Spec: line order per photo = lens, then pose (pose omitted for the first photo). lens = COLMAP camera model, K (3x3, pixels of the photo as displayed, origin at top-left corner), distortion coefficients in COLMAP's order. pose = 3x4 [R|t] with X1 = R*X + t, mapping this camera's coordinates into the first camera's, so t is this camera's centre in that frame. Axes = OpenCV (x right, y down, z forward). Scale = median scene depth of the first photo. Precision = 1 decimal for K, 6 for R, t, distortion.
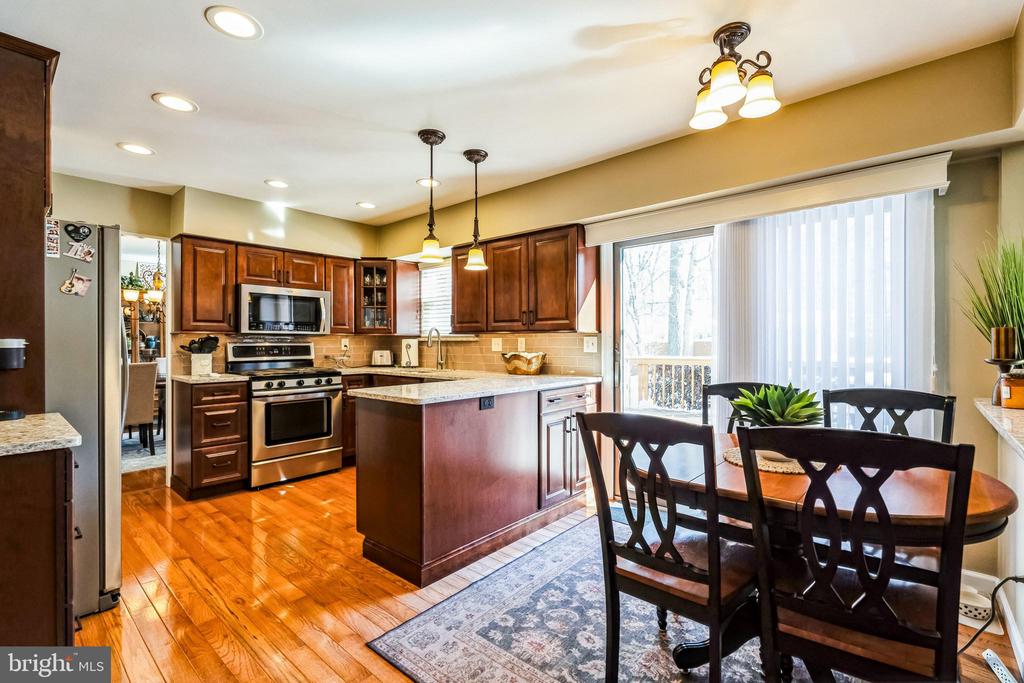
lens RADIAL K [[453.4, 0, 537.2], [0, 453.4, 340.4], [0, 0, 1]] dist [0.002450, 0.000753]
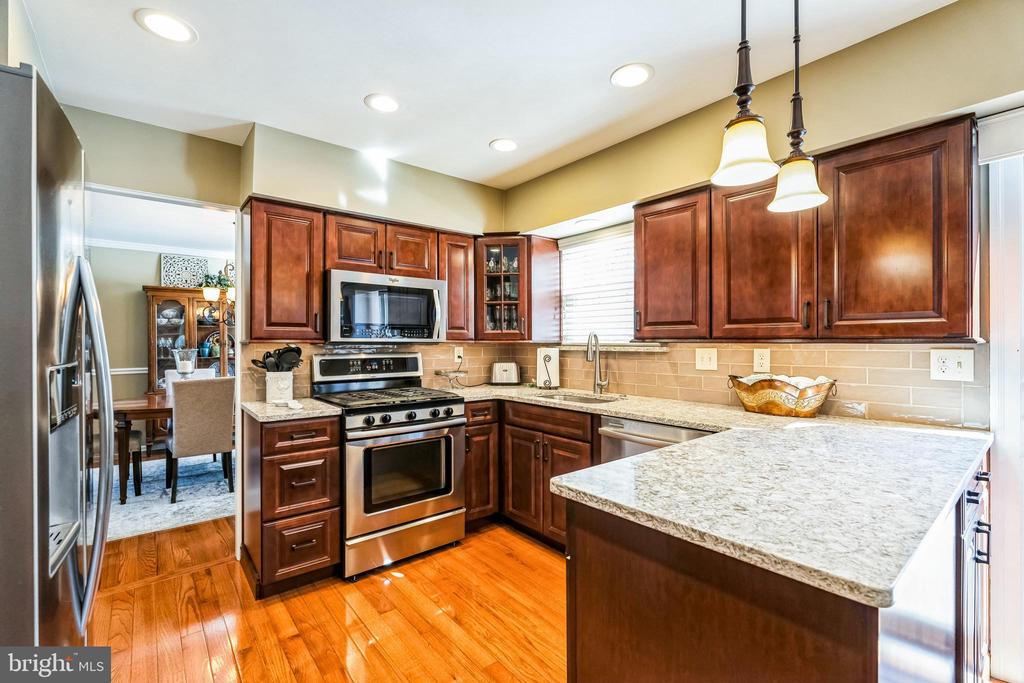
lens RADIAL K [[453.4, 0, 517.8], [0, 453.4, 341.5], [0, 0, 1]] dist [0.002450, 0.000753]
pose [[0.982742, -0.000627, -0.184982, -0.235856], [0.000884, 0.999999, 0.001312, -0.016393], [0.184981, -0.001453, 0.982741, 0.360916]]
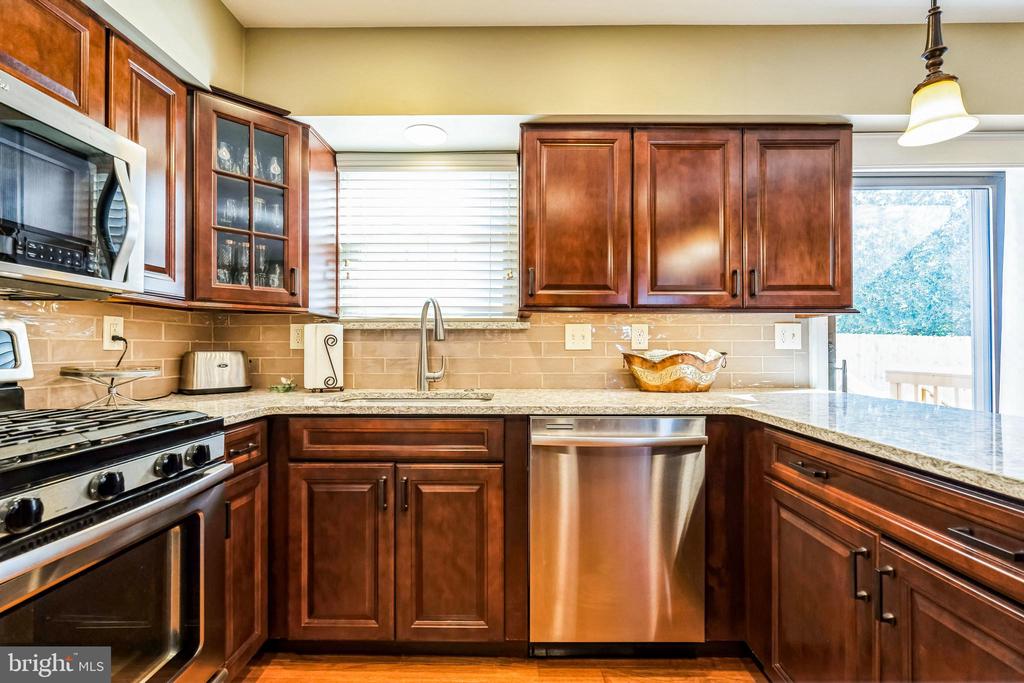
lens RADIAL K [[453.4, 0, 515.2], [0, 453.4, 341.6], [0, 0, 1]] dist [0.002450, 0.000753]
pose [[0.778638, 0.009573, 0.627400, -0.489867], [-0.003411, 0.999933, -0.011025, 0.021385], [-0.627464, 0.006444, 0.778619, 0.666457]]
